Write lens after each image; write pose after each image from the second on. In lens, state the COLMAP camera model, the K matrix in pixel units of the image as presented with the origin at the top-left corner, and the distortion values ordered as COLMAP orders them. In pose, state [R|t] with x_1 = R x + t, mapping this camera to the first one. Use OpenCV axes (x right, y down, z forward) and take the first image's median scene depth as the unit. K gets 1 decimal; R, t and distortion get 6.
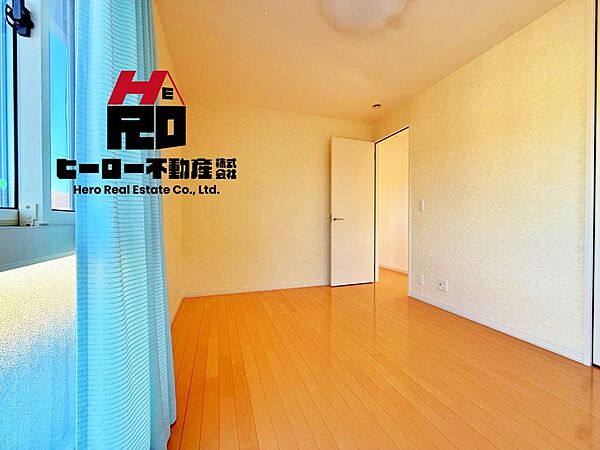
lens RADIAL K [[239.8, 0, 300.5], [0, 239.8, 224.7], [0, 0, 1]] dist [0.001720, 0.000592]
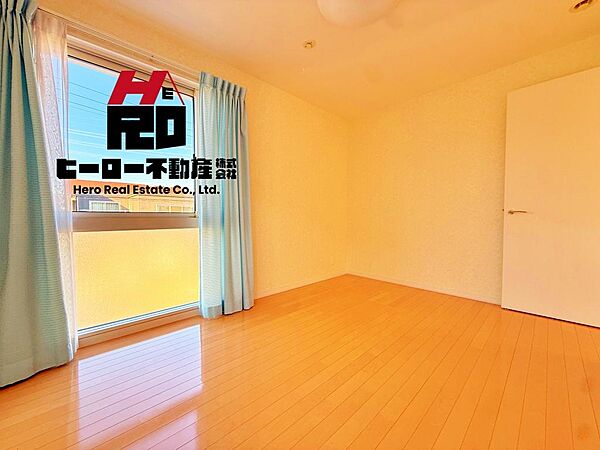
lens RADIAL K [[239.8, 0, 299.0], [0, 239.8, 224.6], [0, 0, 1]] dist [0.001720, 0.000592]
pose [[0.409627, 0.021619, -0.911997, 0.530007], [0.000604, 0.999713, 0.023969, -0.005005], [0.912253, -0.010369, 0.409496, 0.166587]]
